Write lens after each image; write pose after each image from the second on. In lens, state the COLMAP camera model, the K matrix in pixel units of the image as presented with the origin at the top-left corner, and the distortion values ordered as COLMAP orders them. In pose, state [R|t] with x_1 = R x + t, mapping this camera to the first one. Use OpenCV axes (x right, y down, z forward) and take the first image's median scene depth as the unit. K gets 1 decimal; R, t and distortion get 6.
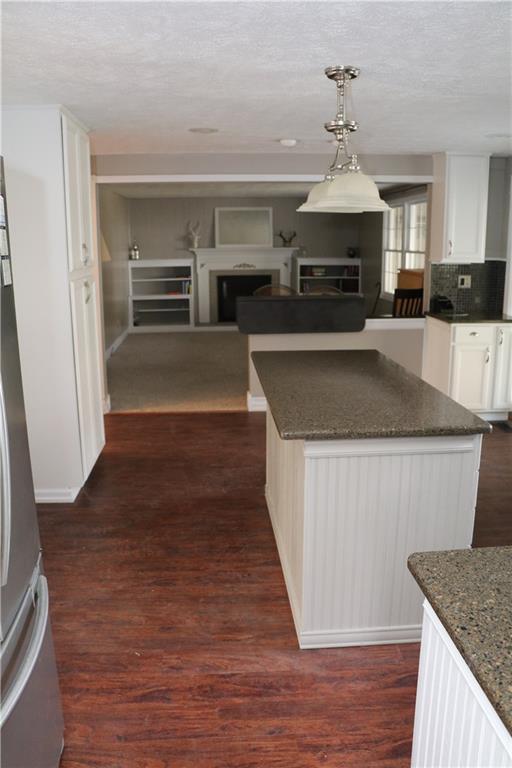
lens RADIAL K [[645.2, 0, 255.3], [0, 645.2, 383.3], [0, 0, 1]] dist [-0.134842, 0.077866]
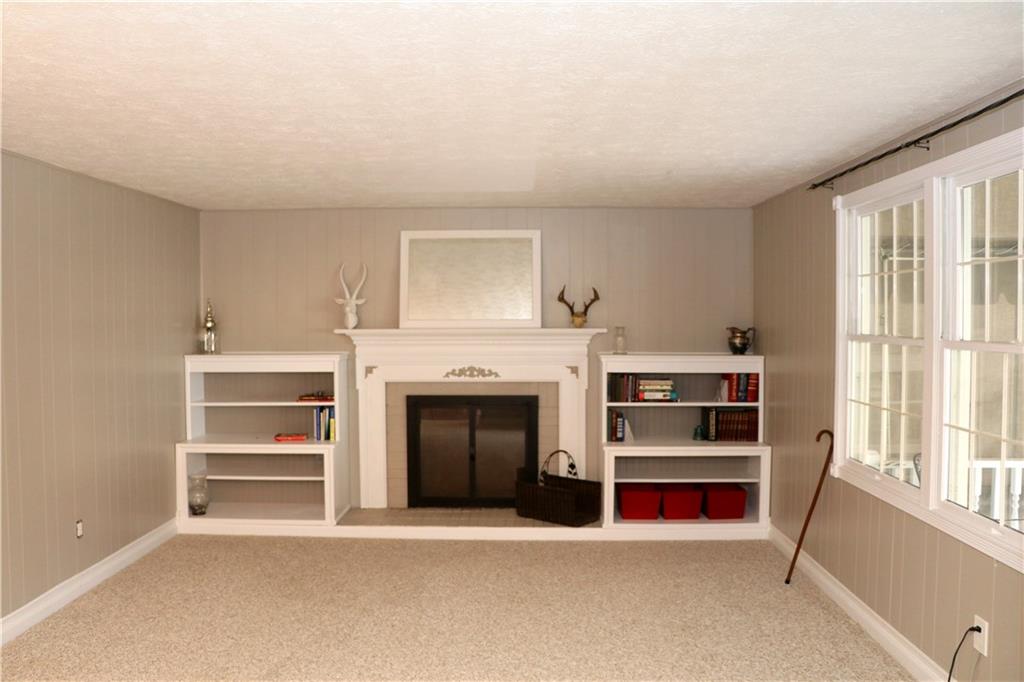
lens RADIAL K [[860.2, 0, 513.1], [0, 860.2, 338.9], [0, 0, 1]] dist [-0.134842, 0.077866]
pose [[0.994955, 0.007673, -0.100028, 0.064245], [-0.027501, 0.979736, -0.198396, -0.097772], [0.096479, 0.200146, 0.975004, 0.473992]]
